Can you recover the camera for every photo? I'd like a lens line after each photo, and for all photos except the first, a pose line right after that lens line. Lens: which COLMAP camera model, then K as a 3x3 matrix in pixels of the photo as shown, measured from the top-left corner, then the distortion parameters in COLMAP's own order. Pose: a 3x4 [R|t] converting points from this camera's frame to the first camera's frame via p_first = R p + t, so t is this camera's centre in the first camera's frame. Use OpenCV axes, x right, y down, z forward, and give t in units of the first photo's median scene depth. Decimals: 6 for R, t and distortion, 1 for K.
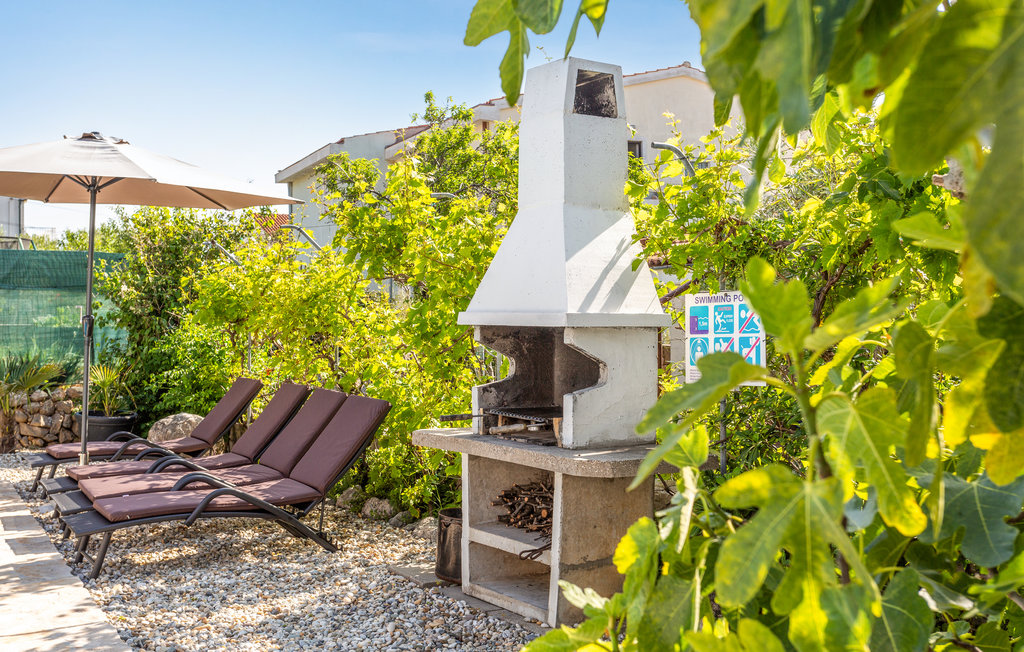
lens RADIAL K [[1194.6, 0, 513.8], [0, 1194.6, 322.4], [0, 0, 1]] dist [0.005669, 0.000000]
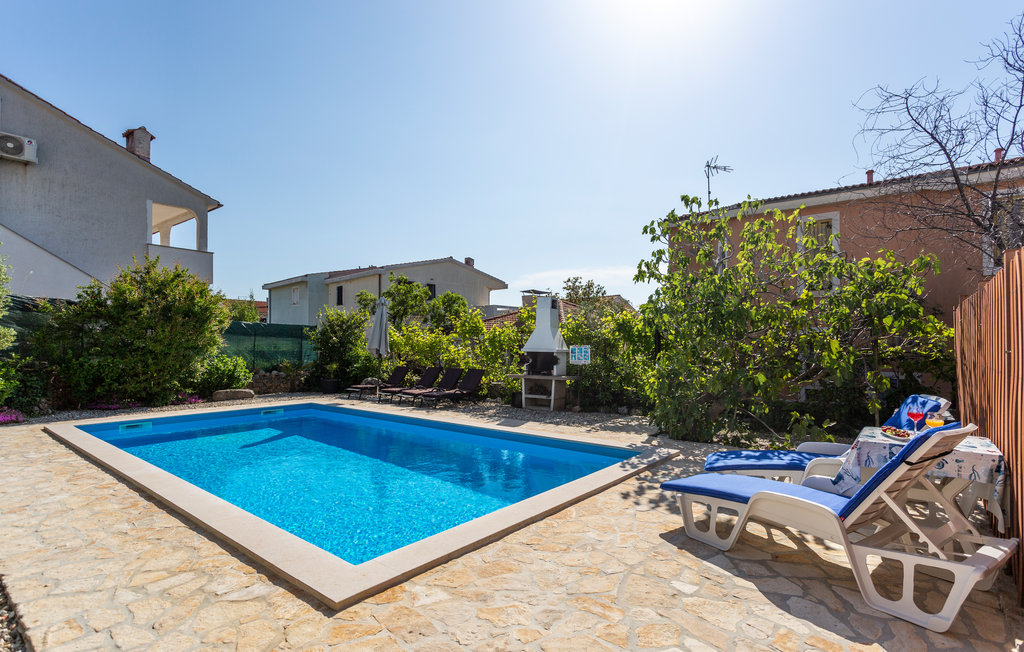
lens RADIAL K [[490.9, 0, 529.3], [0, 490.9, 340.0], [0, 0, 1]] dist [0.005826, -0.001068]
pose [[0.925306, 0.016595, 0.378857, -0.791700], [-0.008534, 0.999700, -0.022947, 0.001278], [-0.379124, 0.018000, 0.925171, -0.836322]]
